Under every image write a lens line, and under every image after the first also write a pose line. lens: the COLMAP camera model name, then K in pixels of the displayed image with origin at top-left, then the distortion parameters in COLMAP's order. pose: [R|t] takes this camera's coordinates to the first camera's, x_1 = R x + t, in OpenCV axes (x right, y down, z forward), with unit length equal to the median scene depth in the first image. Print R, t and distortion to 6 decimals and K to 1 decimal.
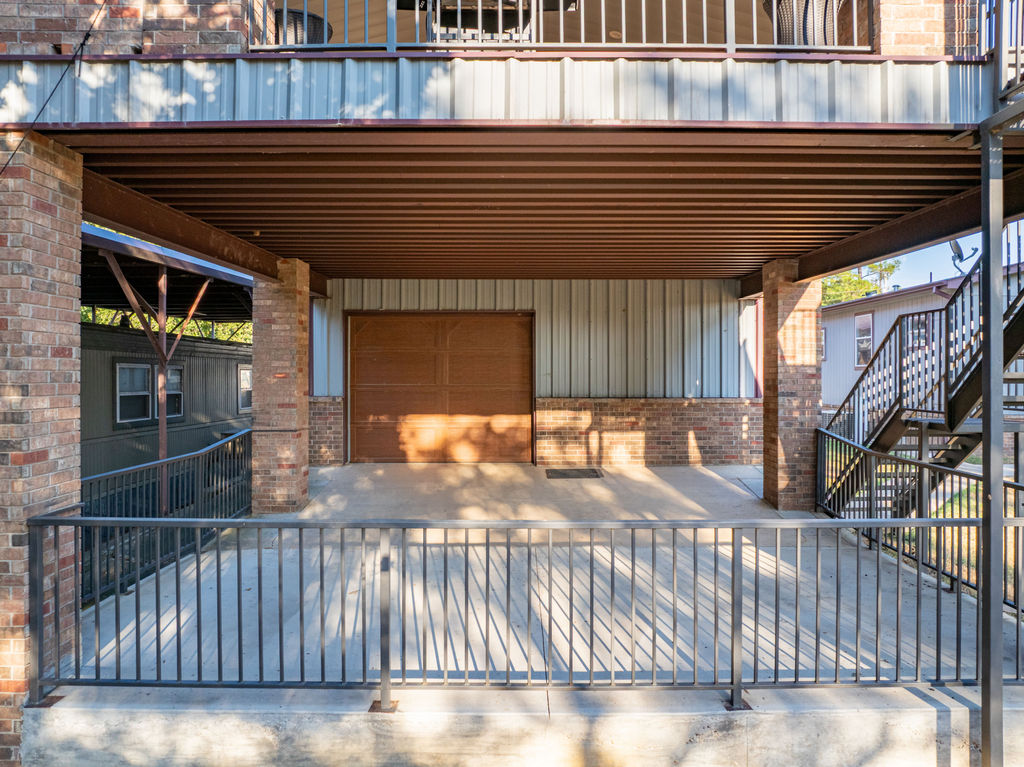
lens RADIAL K [[717.9, 0, 512.0], [0, 717.9, 383.5], [0, 0, 1]] dist [0.005900, 0.000372]
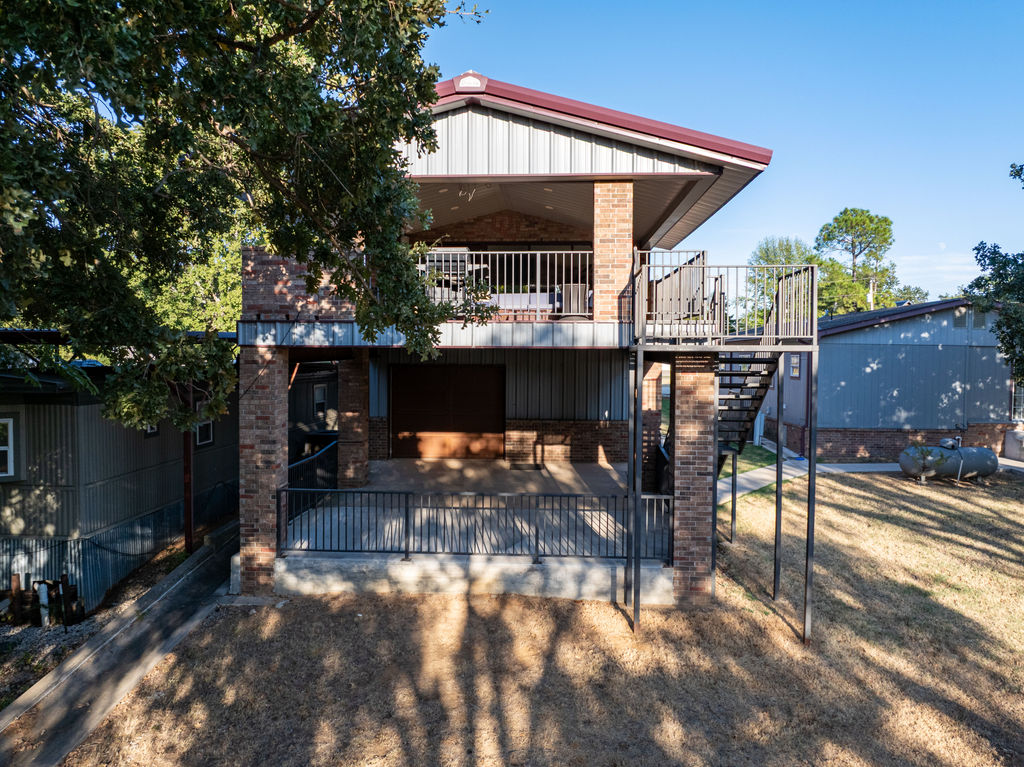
lens RADIAL K [[745.5, 0, 512.0], [0, 745.5, 383.5], [0, 0, 1]] dist [-0.039621, -0.000734]
pose [[0.998523, 0.005387, -0.054065, 0.177847], [-0.003473, 0.999366, 0.035439, -0.155027], [0.054222, -0.035199, 0.997908, -0.857727]]
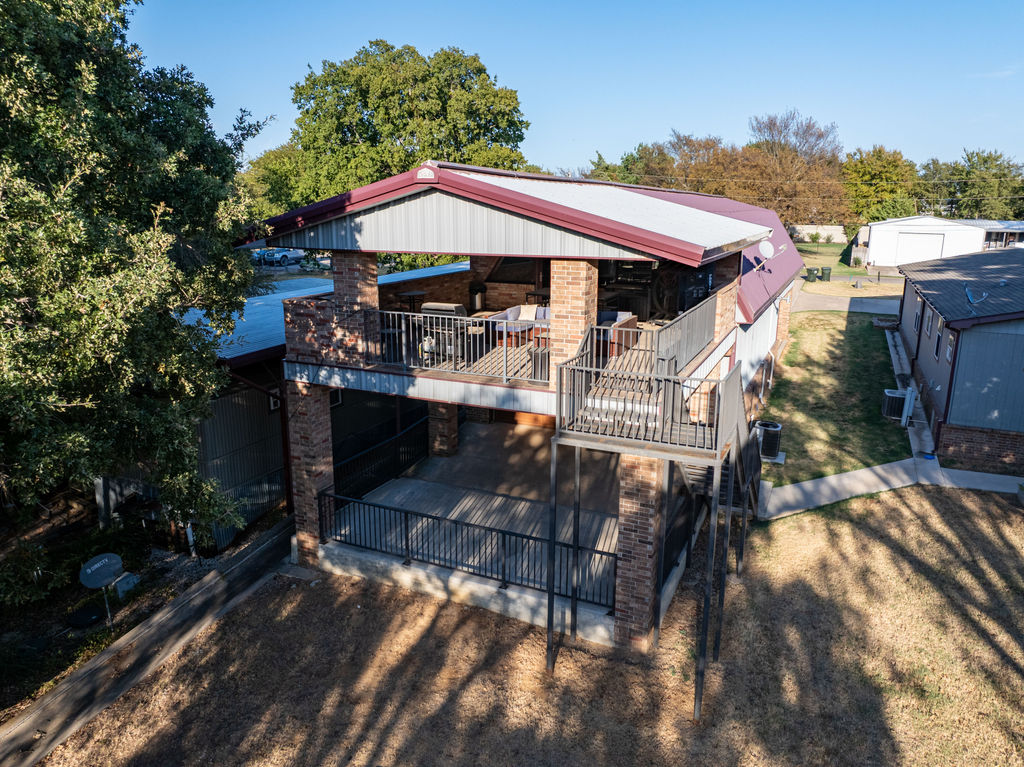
lens RADIAL K [[717.9, 0, 512.0], [0, 717.9, 383.5], [0, 0, 1]] dist [0.005900, 0.000372]
pose [[0.907348, 0.099820, -0.408357, 0.746772], [-0.002527, 0.972677, 0.232149, -0.551799], [0.420373, -0.209608, 0.882809, -0.753838]]
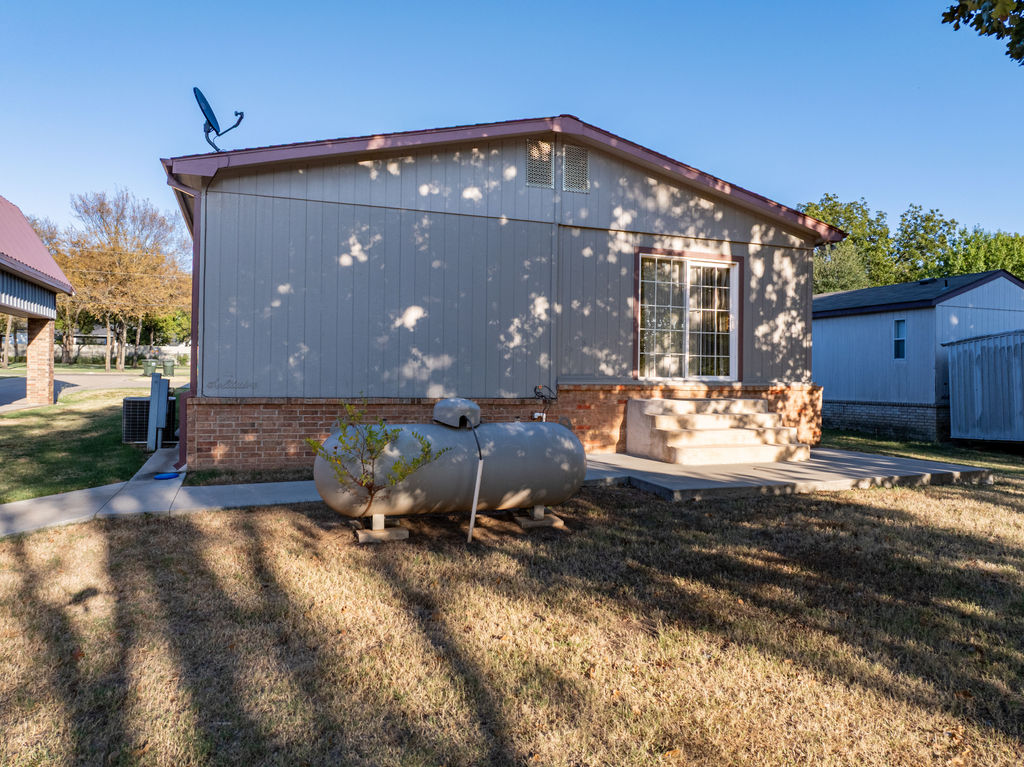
lens RADIAL K [[717.9, 0, 512.0], [0, 717.9, 383.5], [0, 0, 1]] dist [0.005900, 0.000372]
pose [[0.940523, 0.008426, 0.339626, 1.131137], [-0.010339, 0.999939, 0.003823, 0.060619], [-0.339573, -0.007107, 0.940553, 0.646138]]
